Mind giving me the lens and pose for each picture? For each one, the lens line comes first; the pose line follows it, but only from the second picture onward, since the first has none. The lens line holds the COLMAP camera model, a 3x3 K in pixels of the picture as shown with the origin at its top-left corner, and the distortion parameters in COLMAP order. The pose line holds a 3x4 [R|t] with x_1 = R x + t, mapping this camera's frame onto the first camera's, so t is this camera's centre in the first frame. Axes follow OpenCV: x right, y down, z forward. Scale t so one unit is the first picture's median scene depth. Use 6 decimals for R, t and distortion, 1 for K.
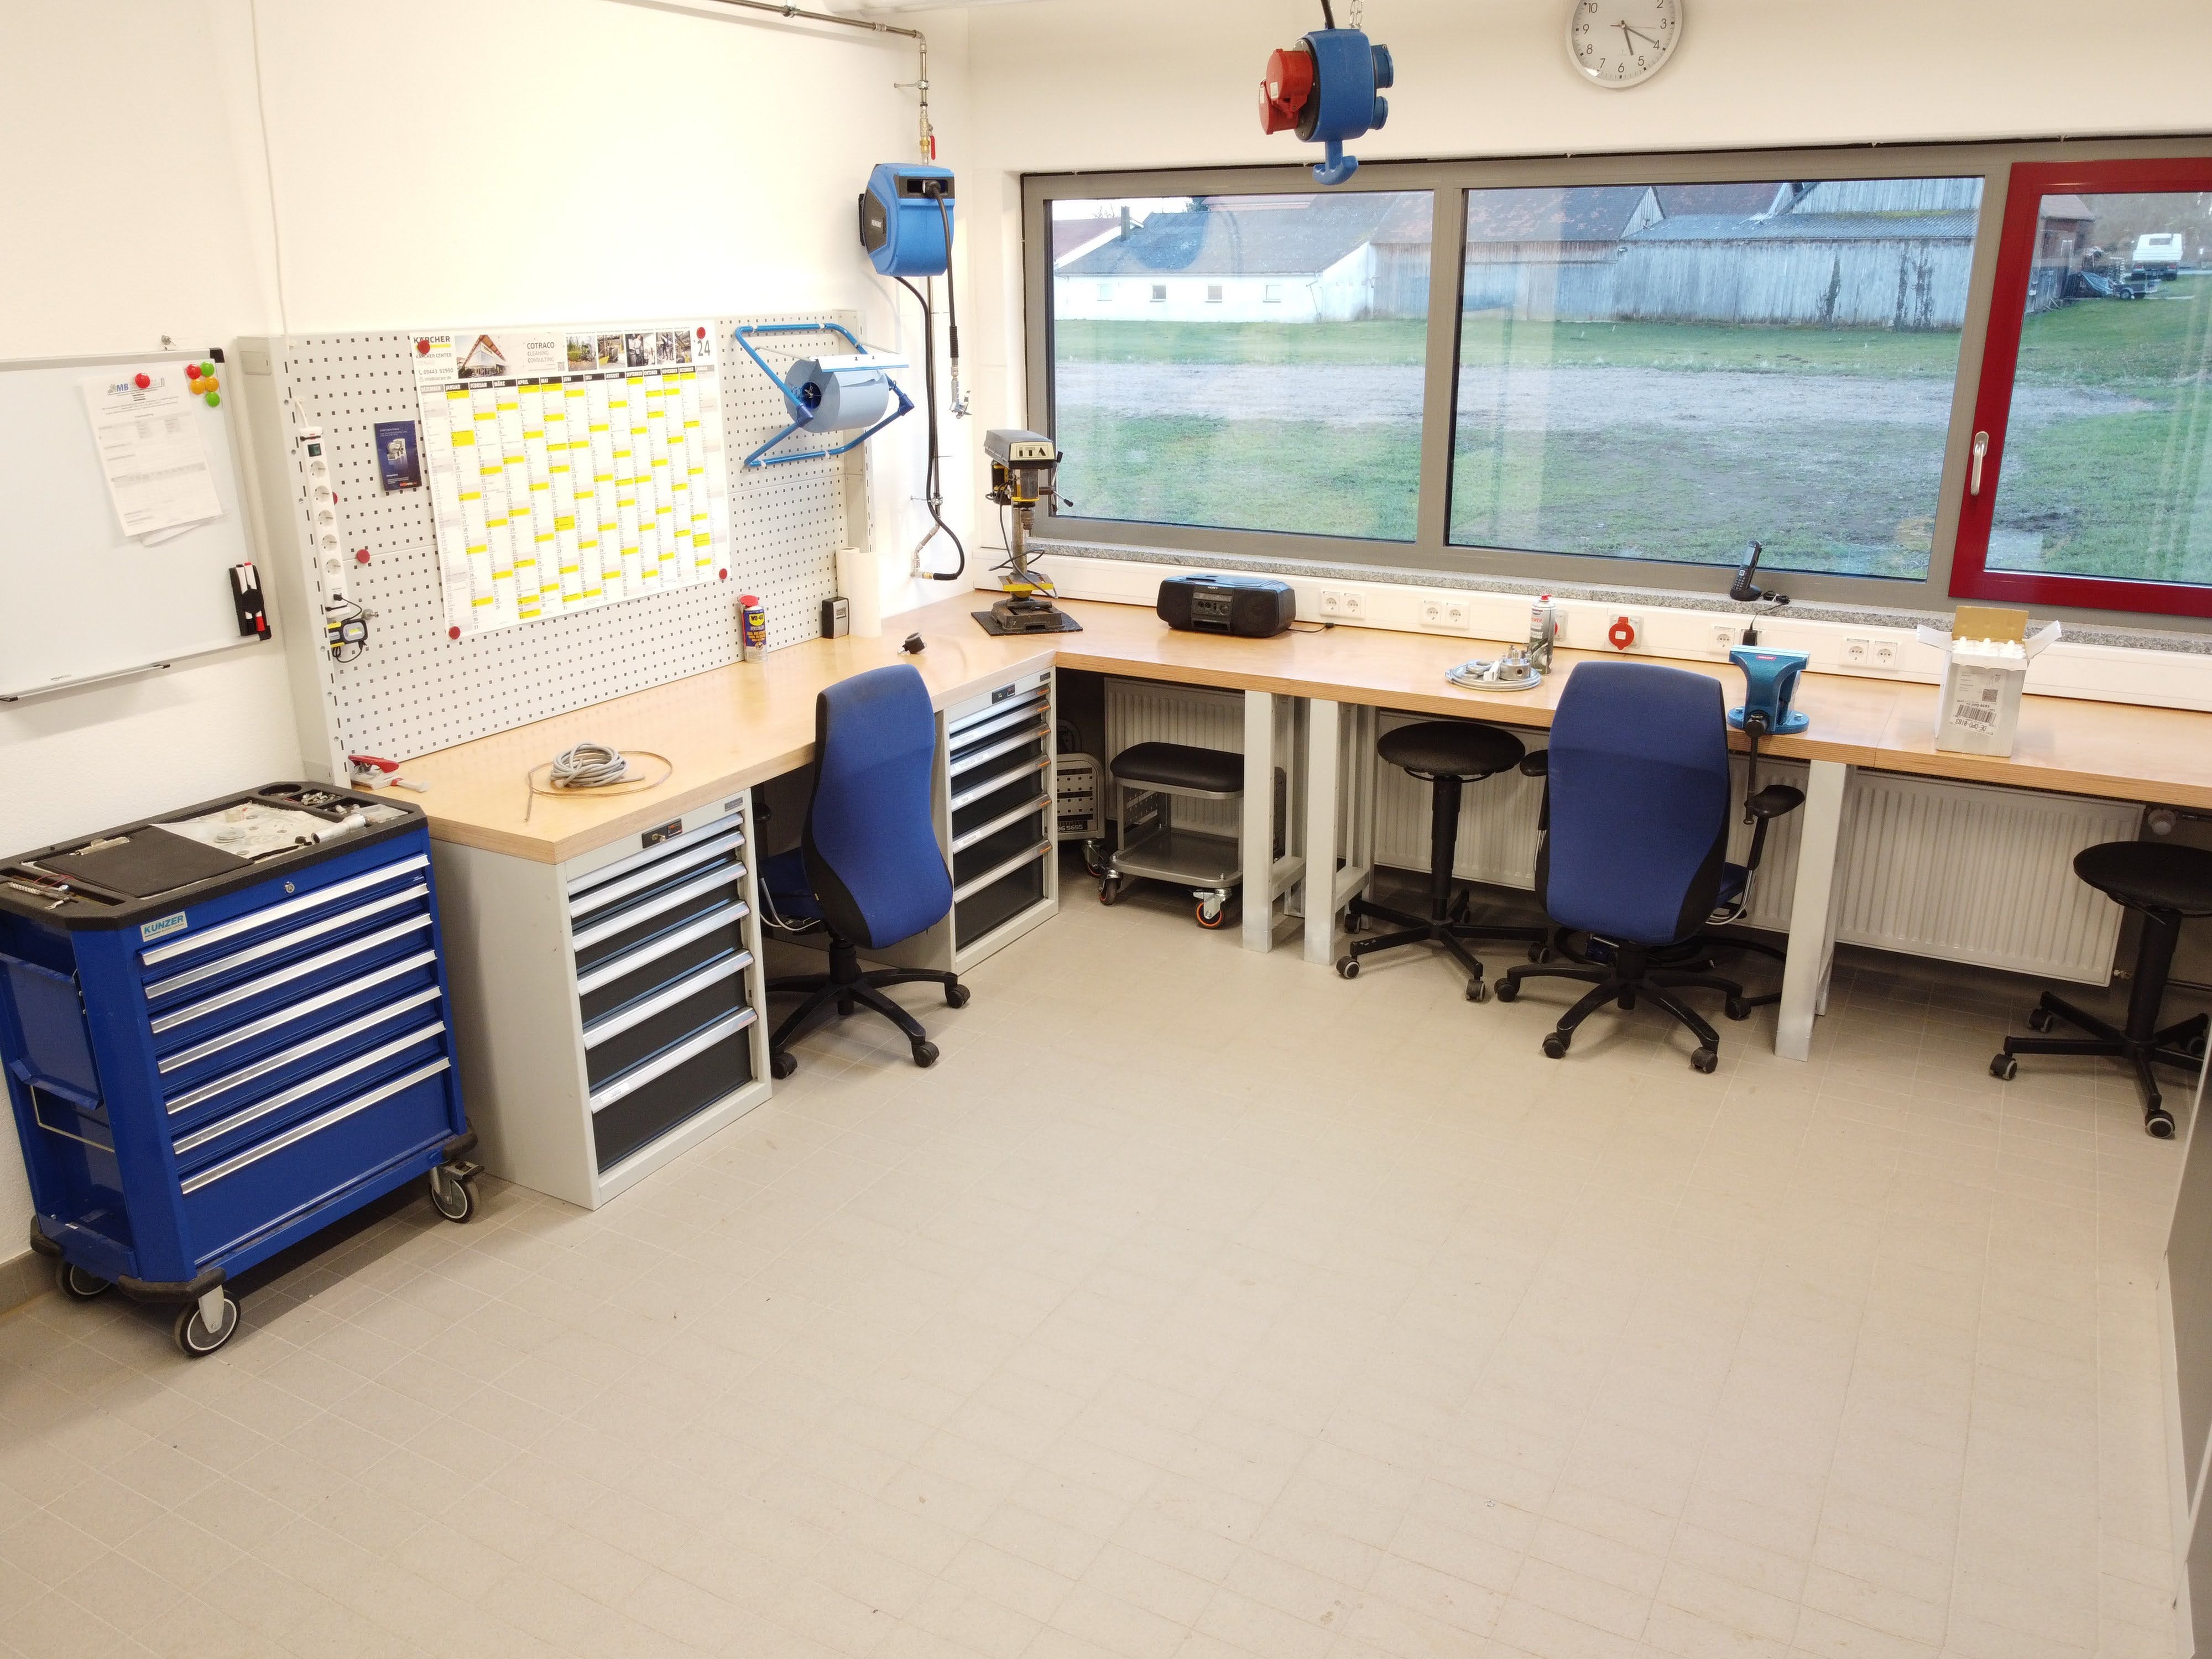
lens RADIAL K [[1688.3, 0, 1106.0], [0, 1688.3, 829.5], [0, 0, 1]] dist [-0.006332, -0.007457]
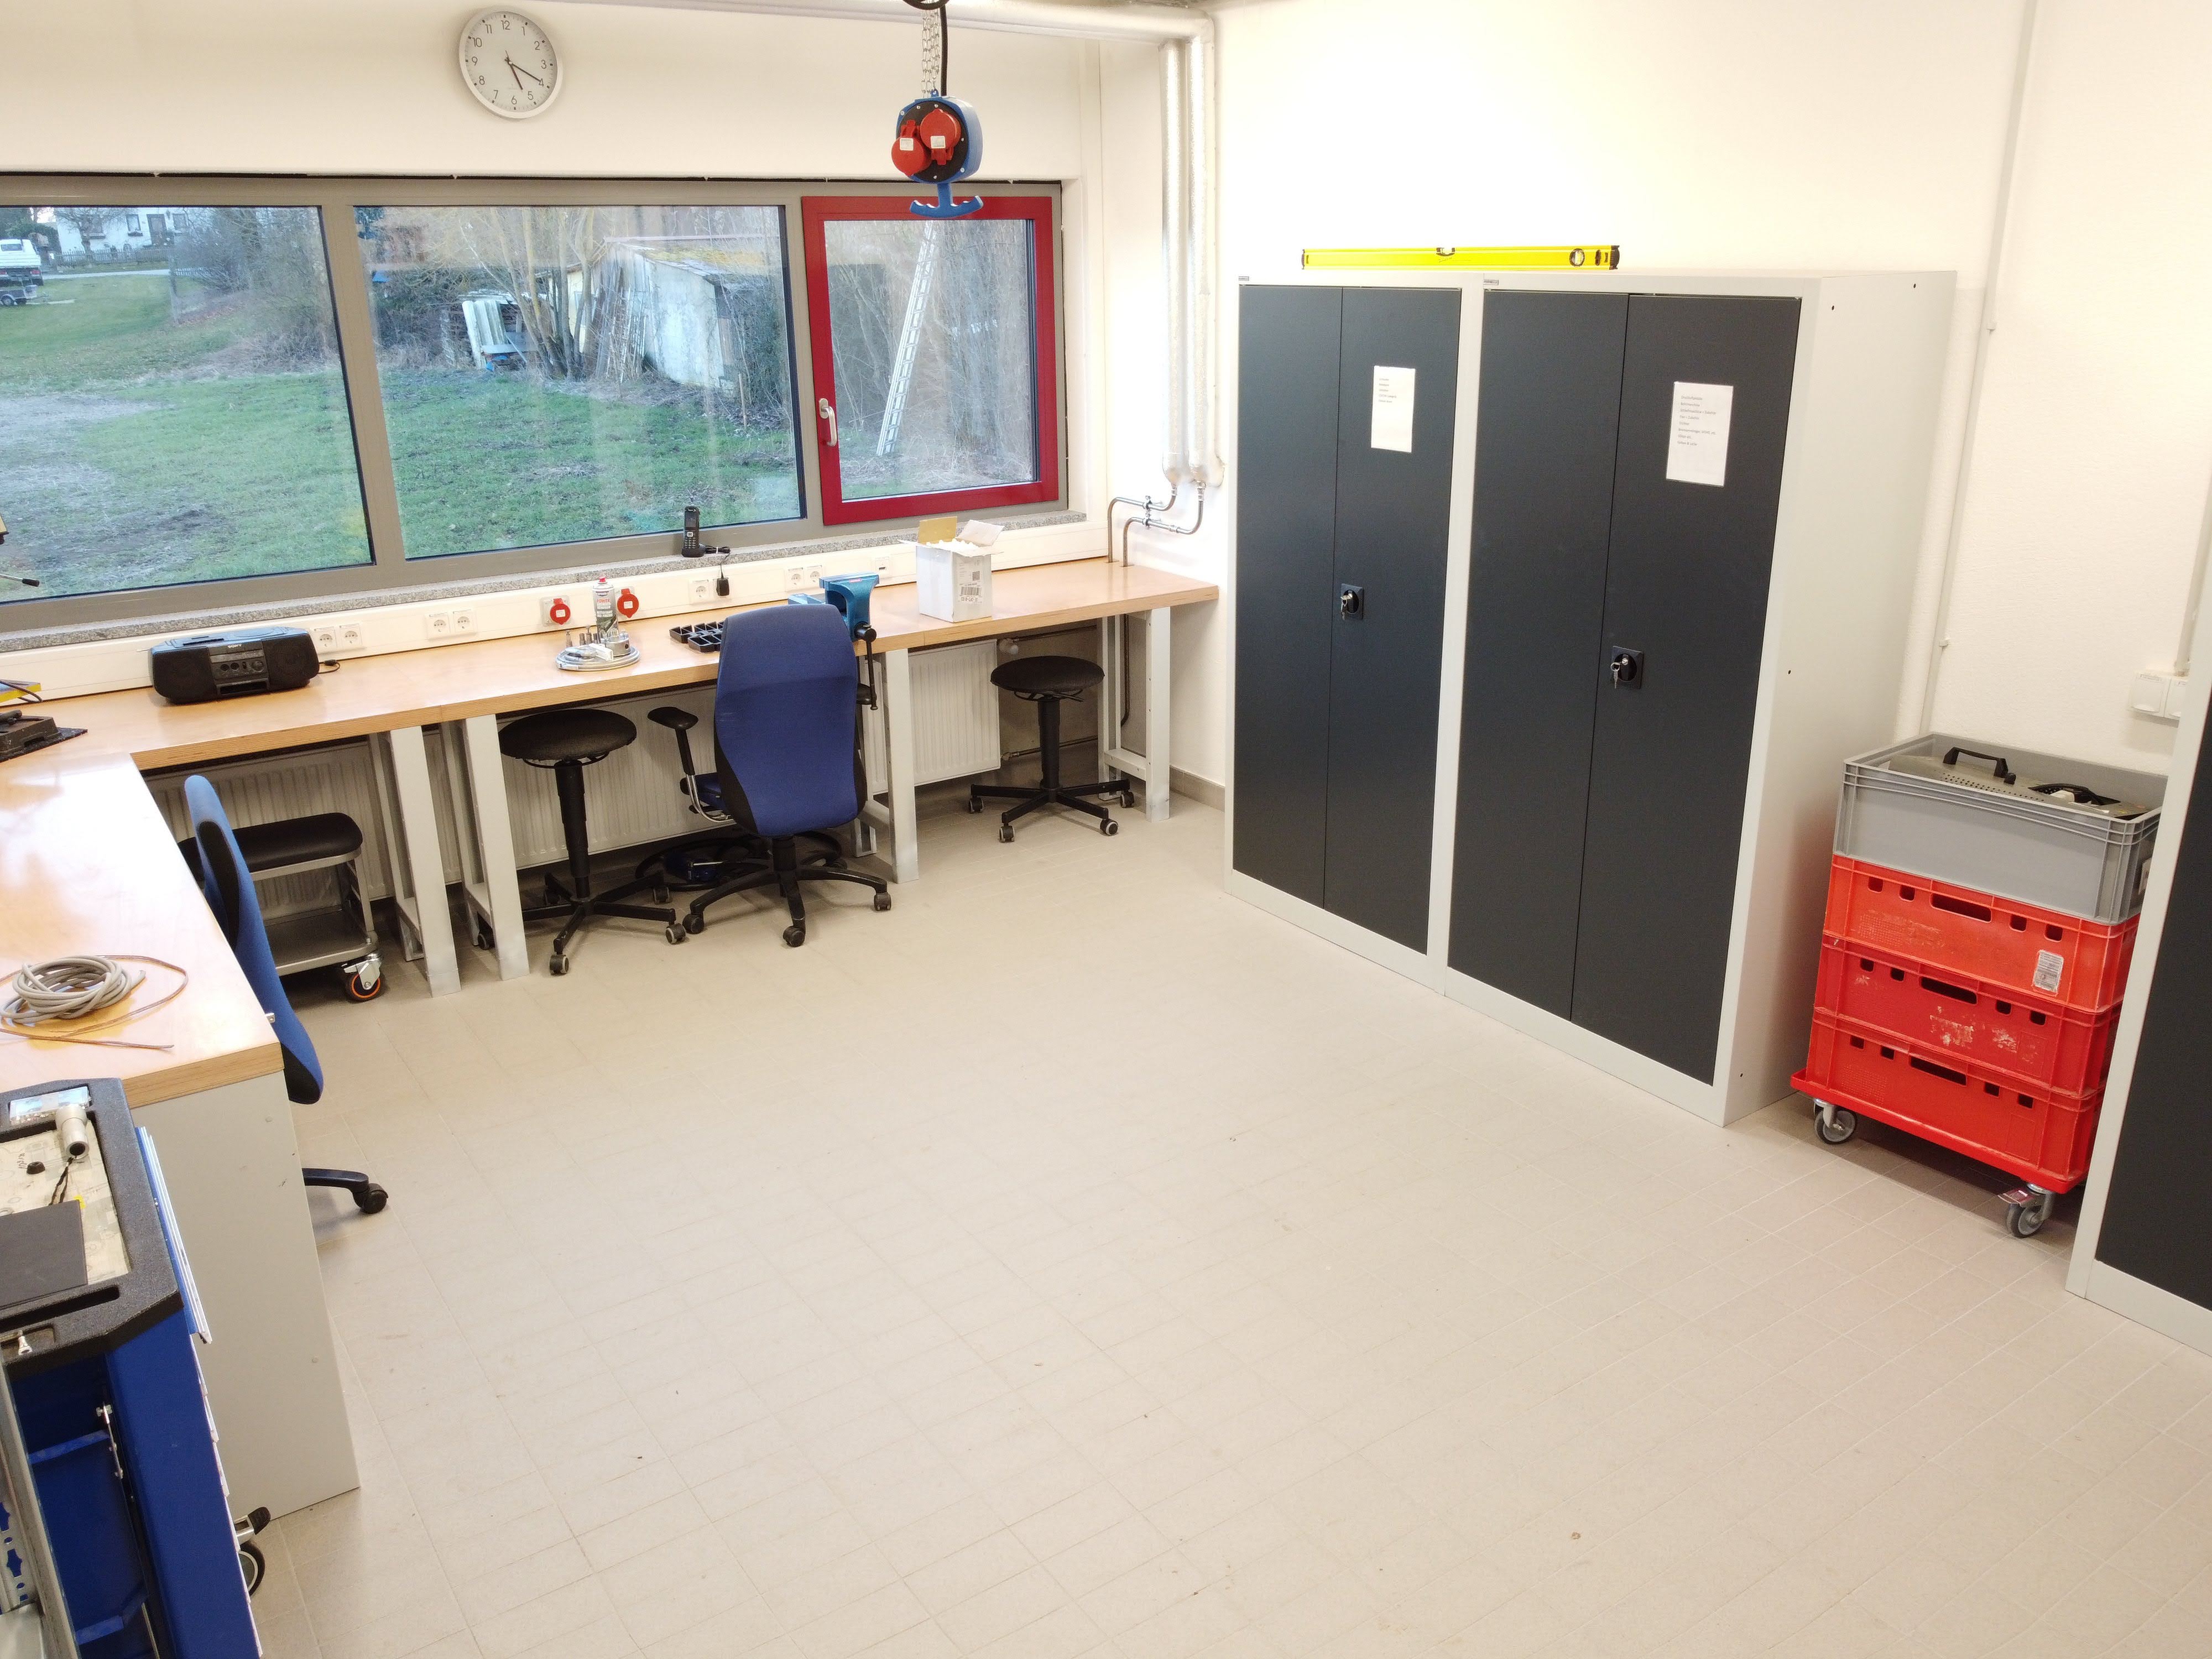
lens RADIAL K [[1688.3, 0, 1106.0], [0, 1688.3, 829.5], [0, 0, 1]] dist [-0.006332, -0.007457]
pose [[0.432312, -0.293863, 0.852497, -0.570597], [0.295831, 0.939303, 0.173766, -0.076185], [-0.851816, 0.177074, 0.493005, 0.198242]]
